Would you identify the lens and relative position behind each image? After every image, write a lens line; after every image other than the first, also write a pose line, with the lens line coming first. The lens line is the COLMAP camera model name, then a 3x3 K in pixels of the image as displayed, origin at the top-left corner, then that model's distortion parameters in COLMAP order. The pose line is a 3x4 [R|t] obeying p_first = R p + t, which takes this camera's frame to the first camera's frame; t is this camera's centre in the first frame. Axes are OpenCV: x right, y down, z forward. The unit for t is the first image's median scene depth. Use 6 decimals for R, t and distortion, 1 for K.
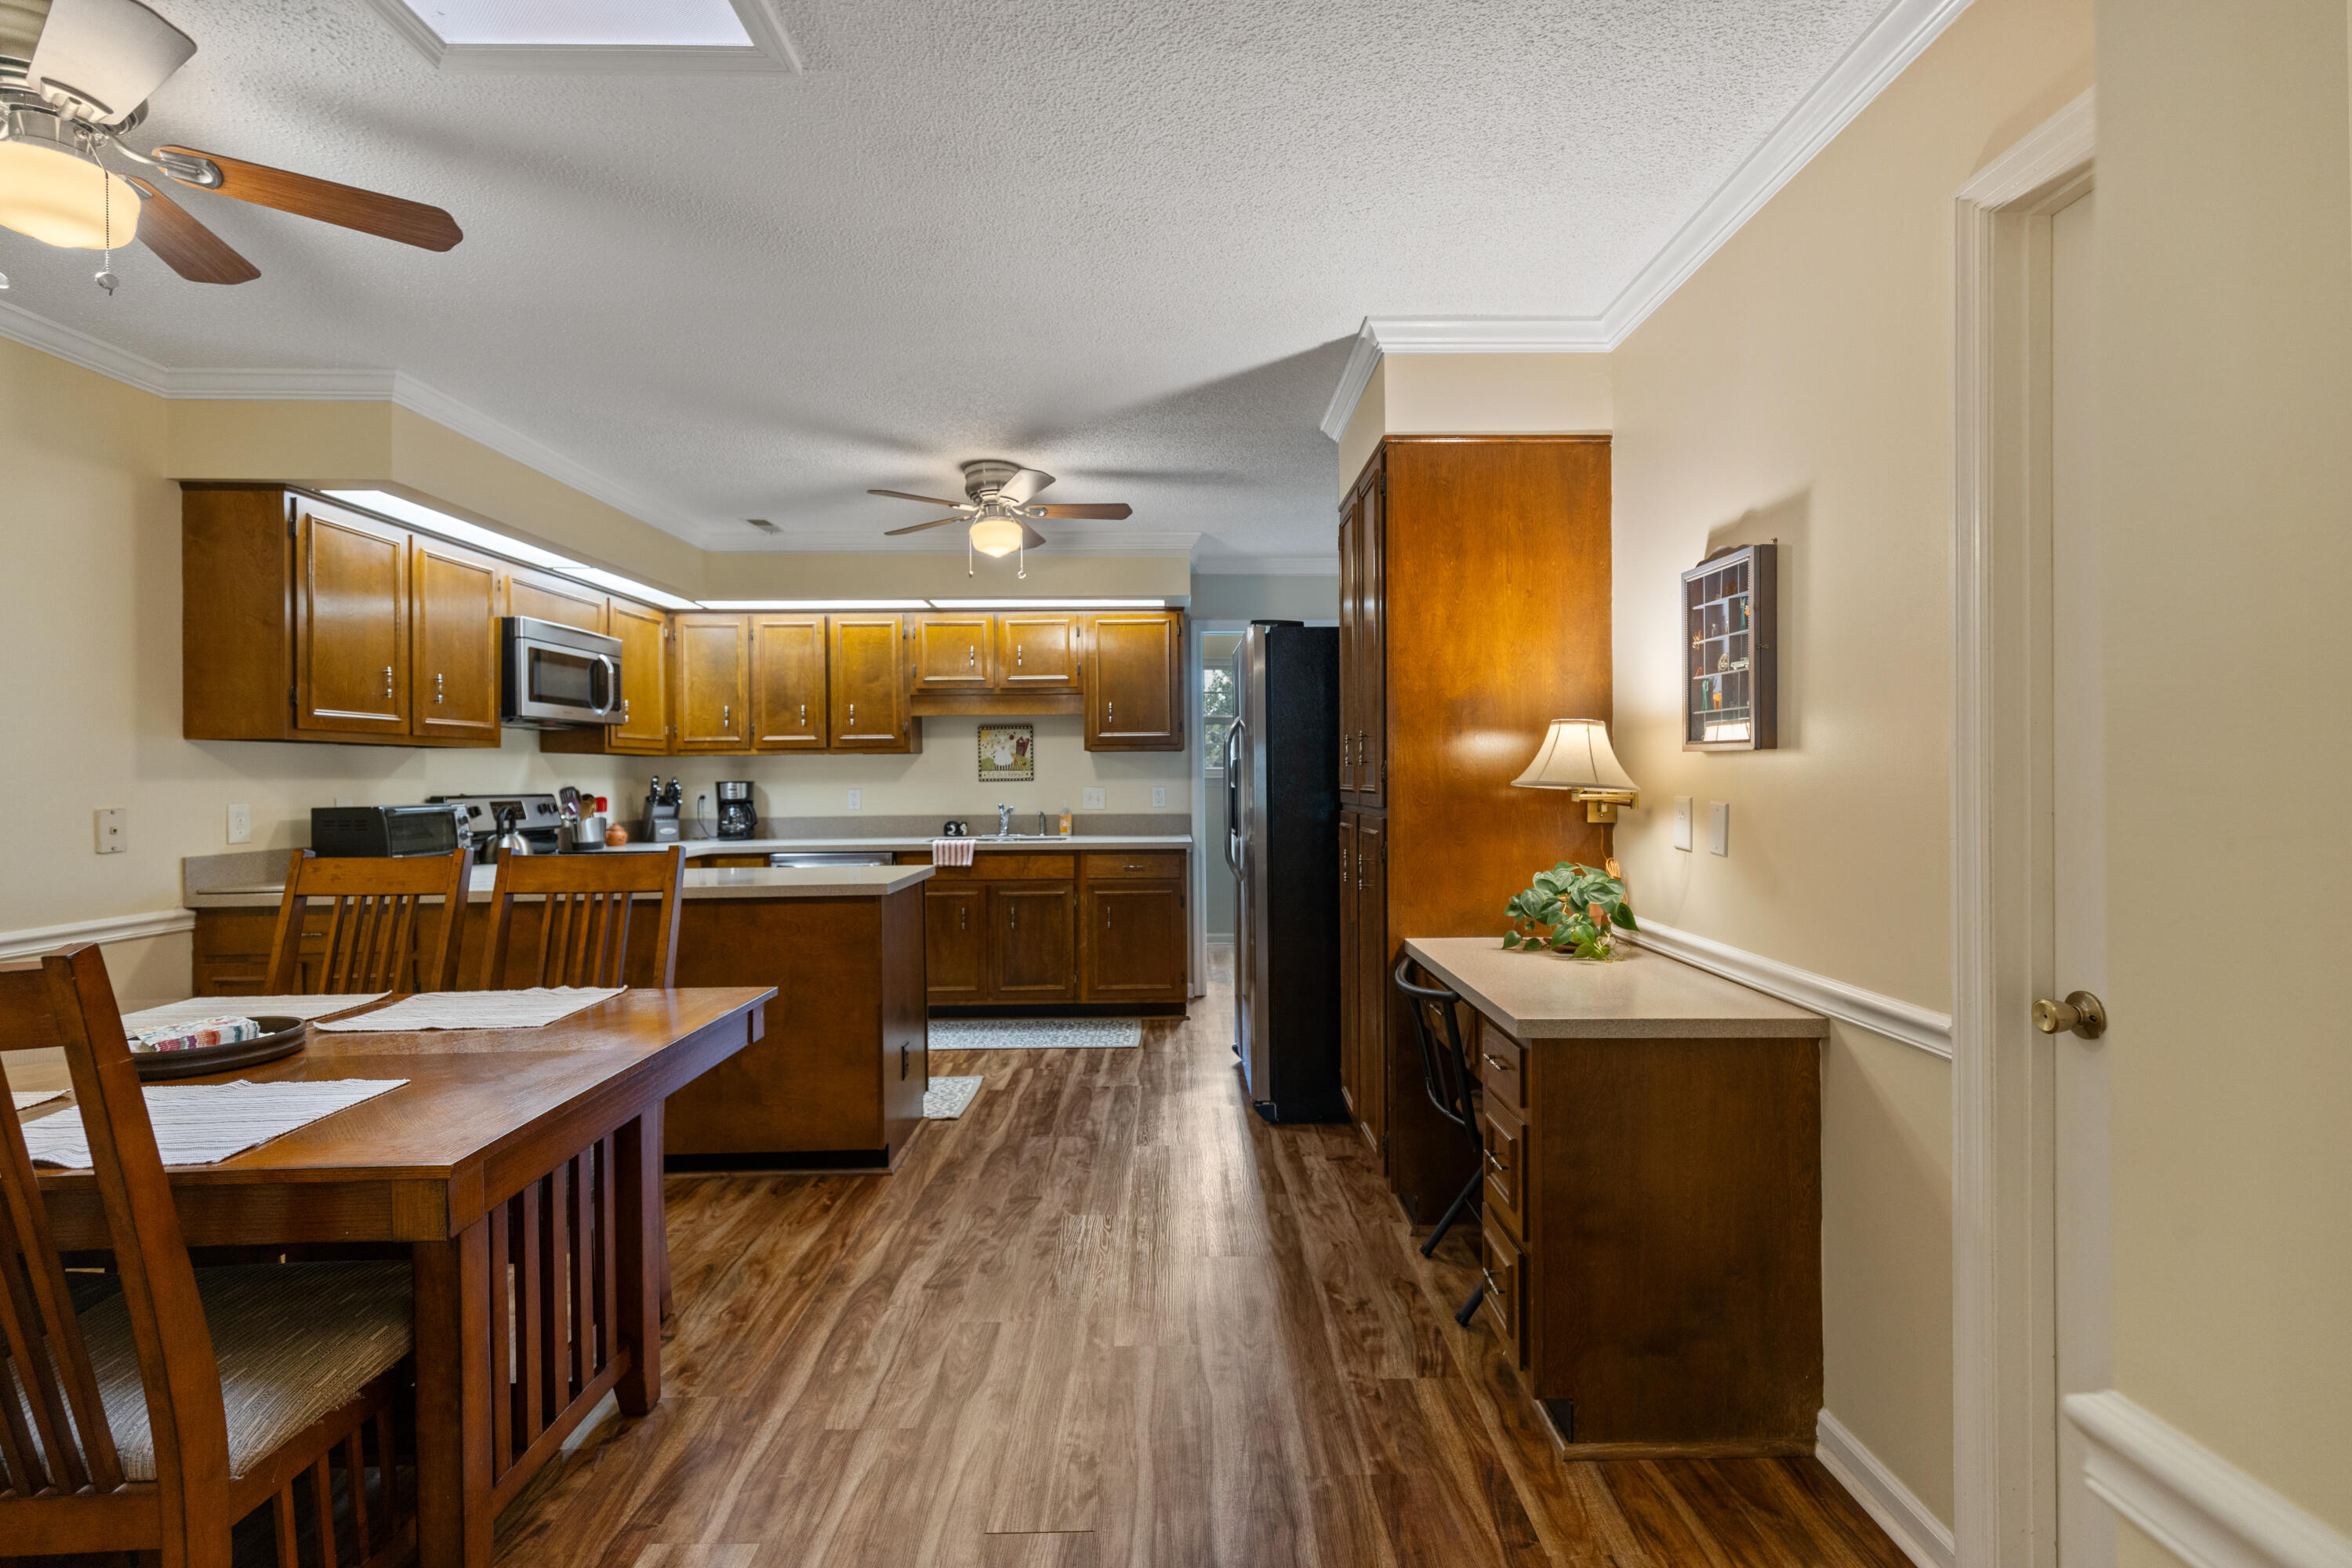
lens RADIAL K [[1070.0, 0, 1211.6], [0, 1070.0, 765.8], [0, 0, 1]] dist [0.005624, -0.002122]
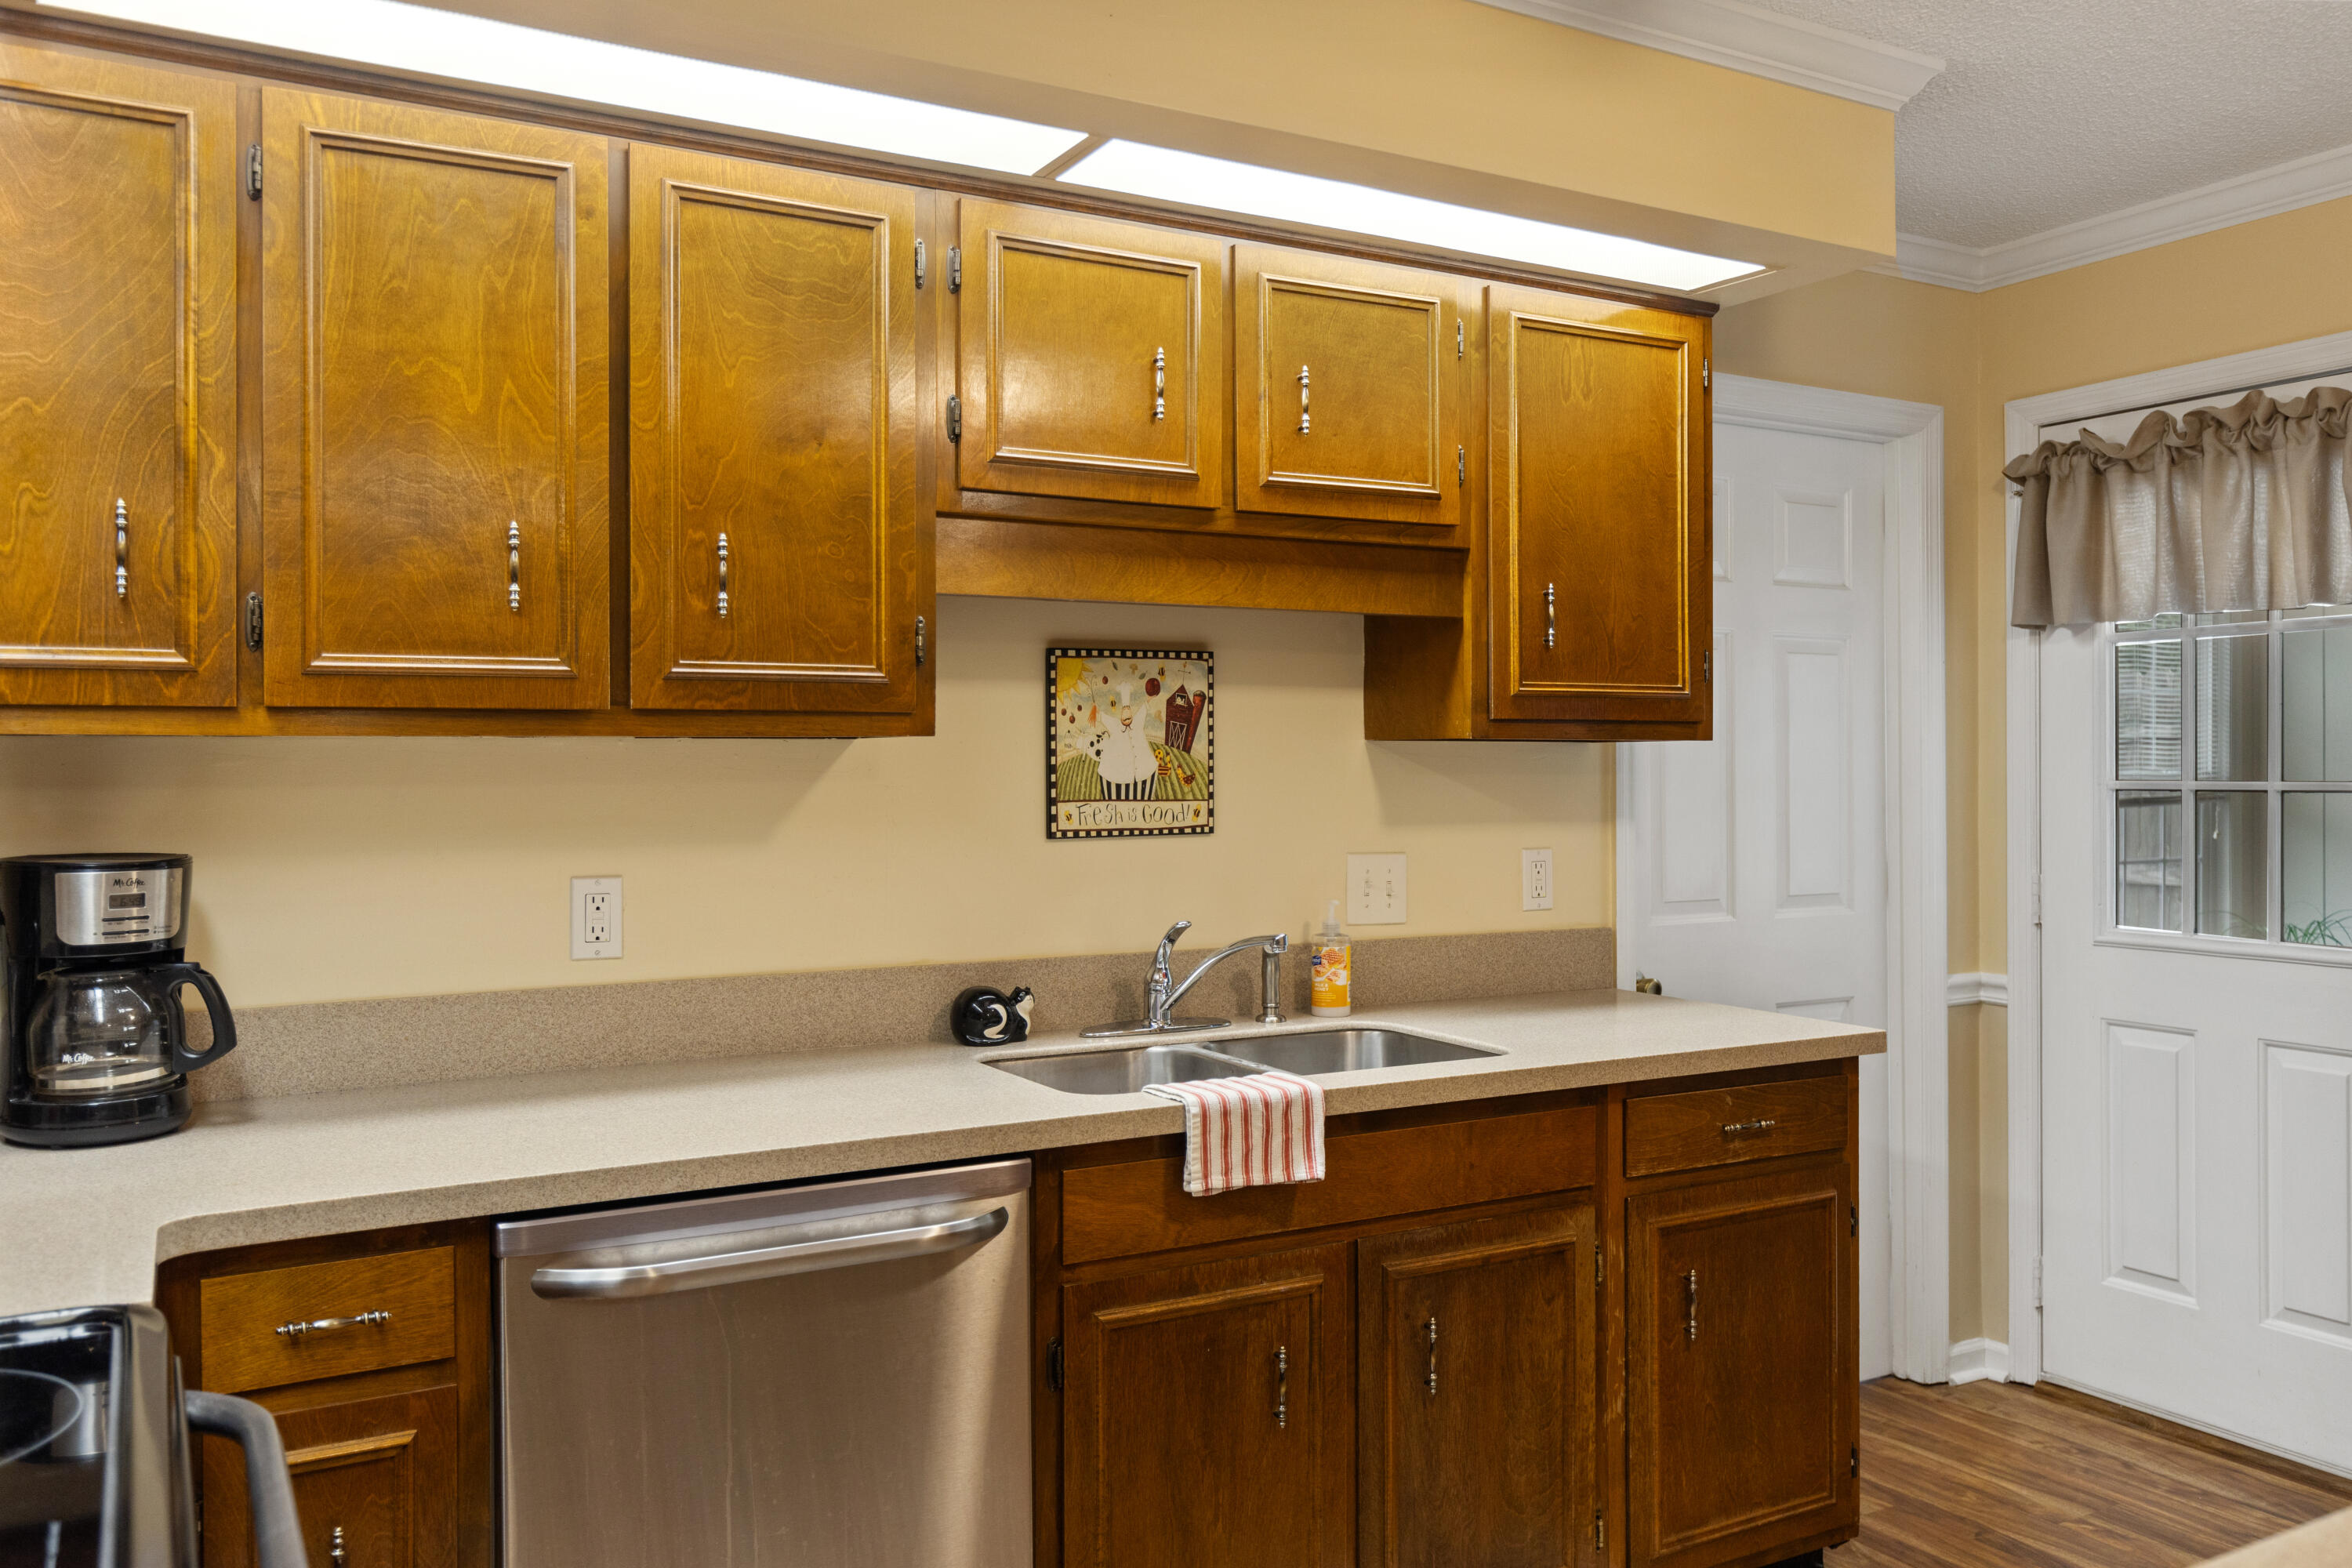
lens RADIAL K [[1747.9, 0, 1185.0], [0, 1747.9, 770.3], [0, 0, 1]] dist [-0.009423, 0.003866]
pose [[0.889480, 0.006756, 0.456923, -0.497393], [-0.010185, 0.999935, 0.005041, -0.008040], [-0.456860, -0.009138, 0.889492, 0.714061]]
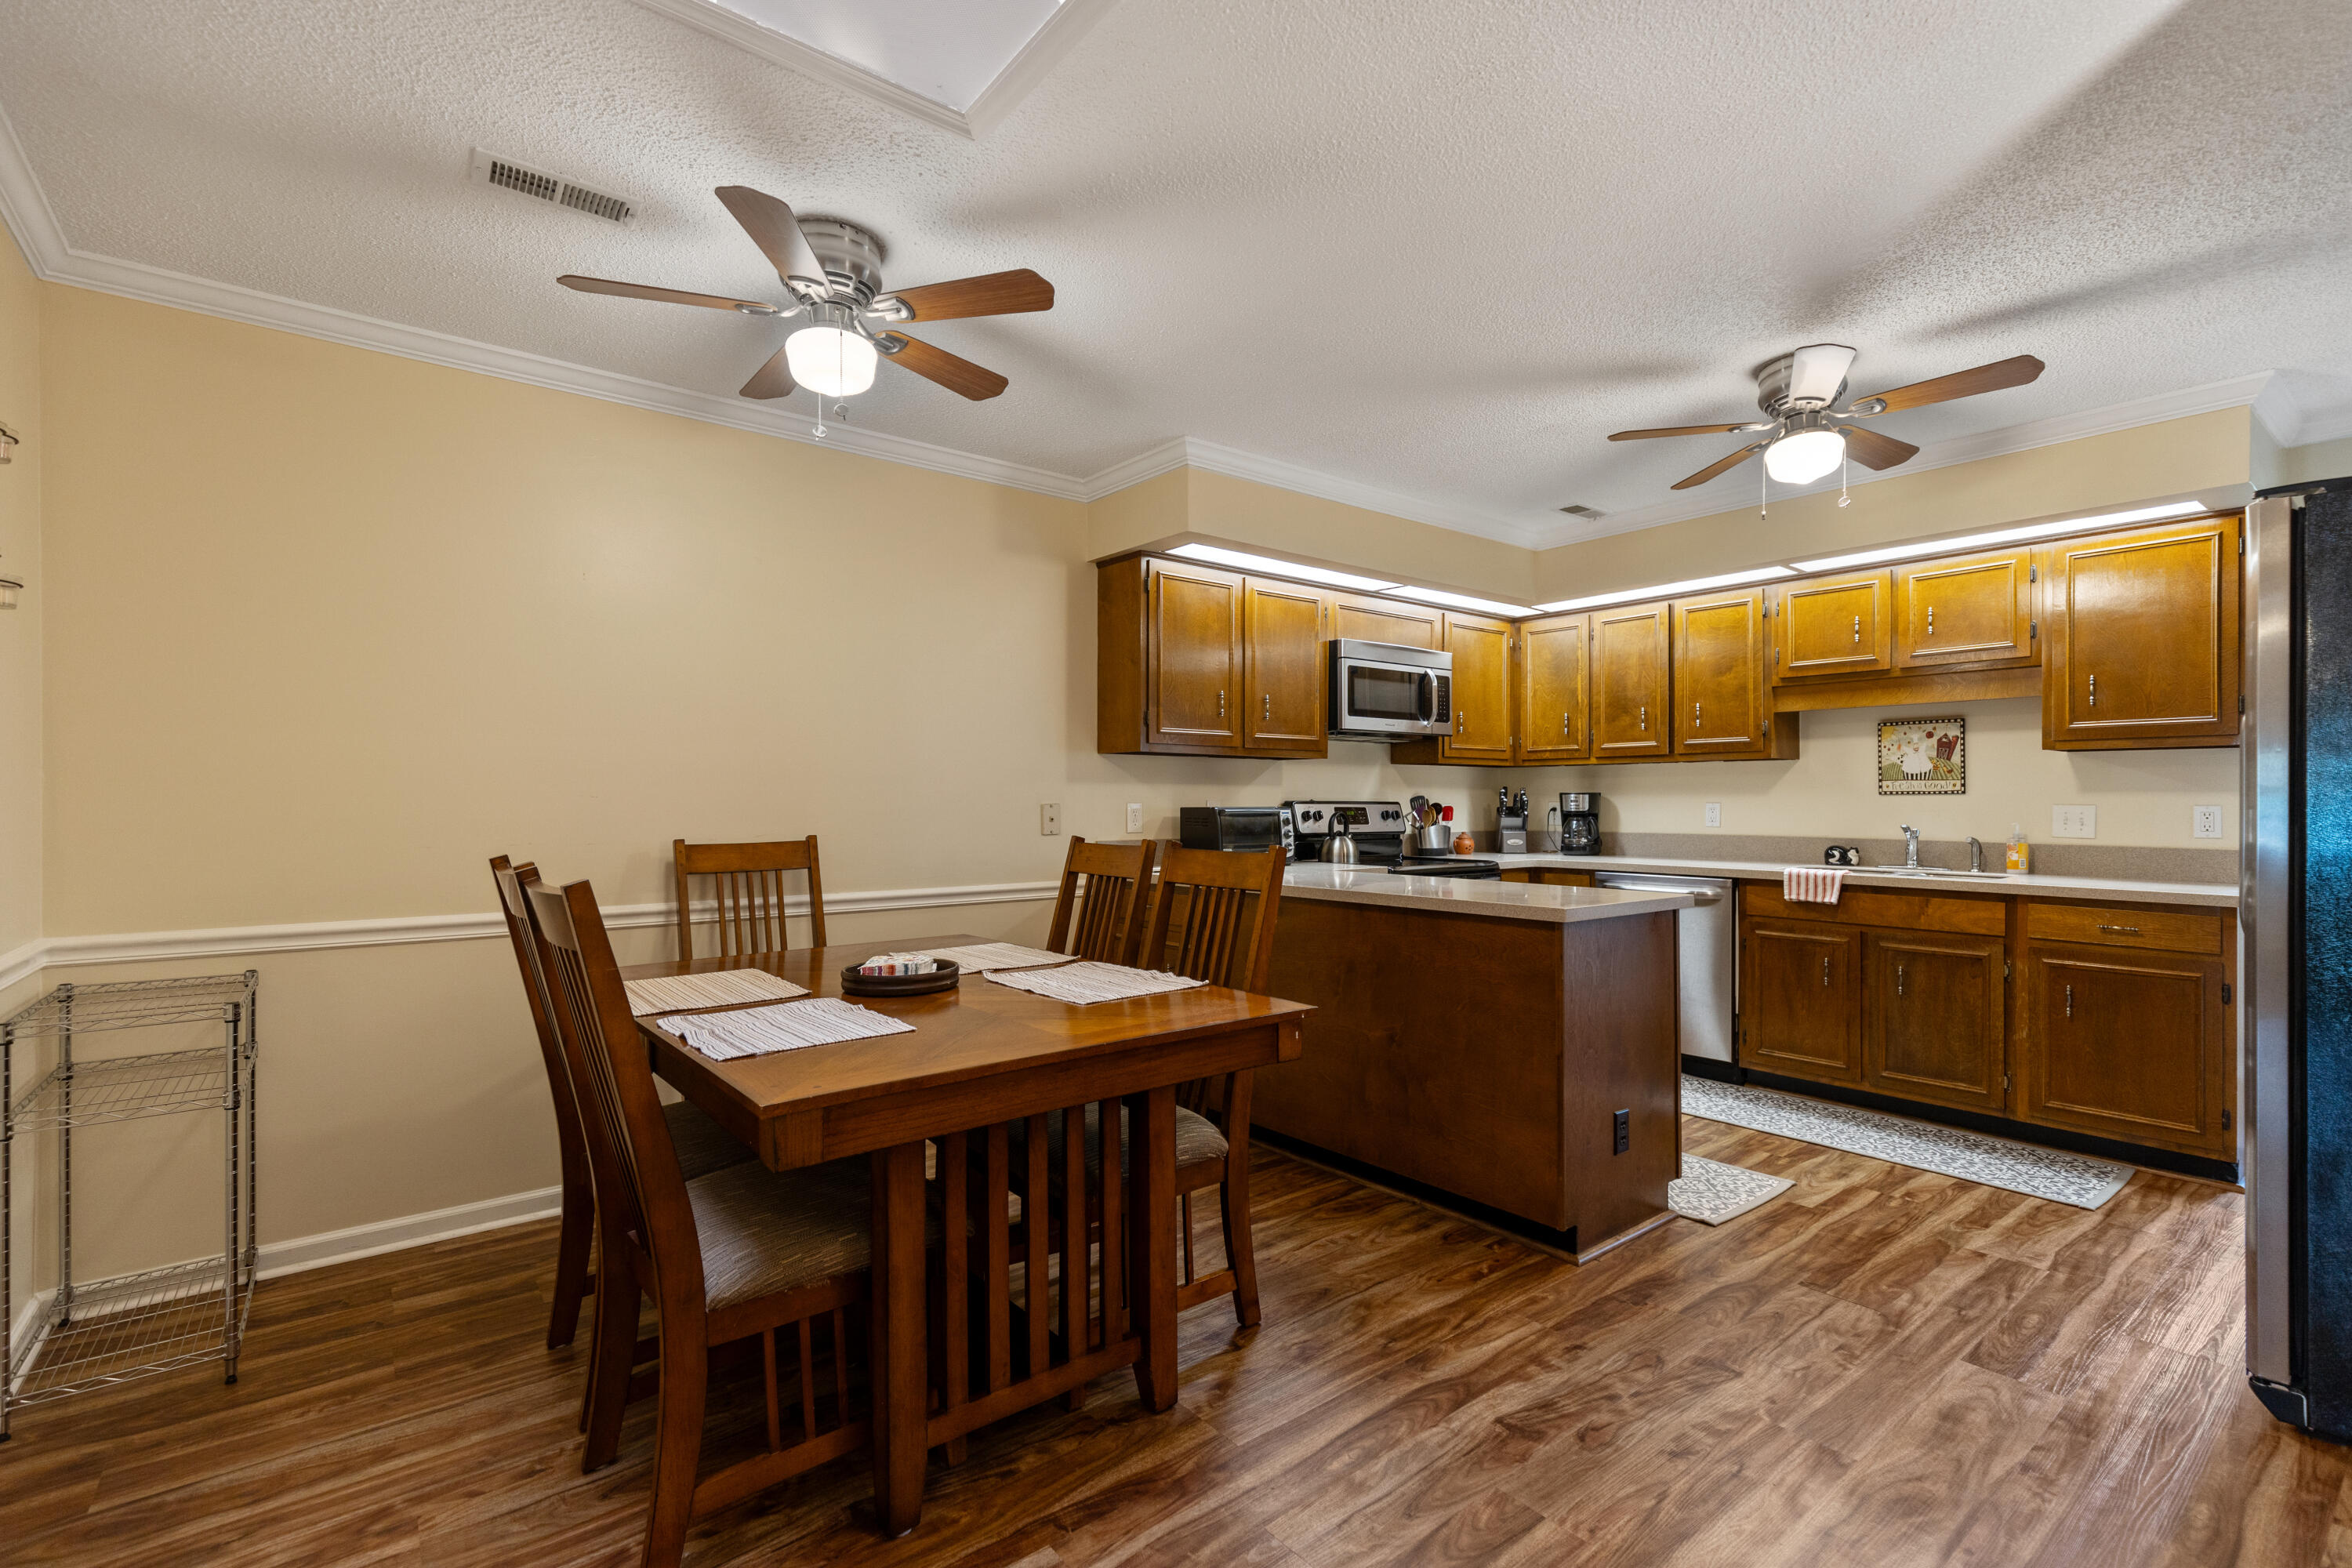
lens RADIAL K [[1070.0, 0, 1171.2], [0, 1070.0, 800.4], [0, 0, 1]] dist [0.005624, -0.002122]
pose [[0.595561, 0.010462, -0.803242, 0.117318], [0.000135, 0.999914, 0.013123, 0.010686], [0.803310, -0.007924, 0.595508, 0.183841]]
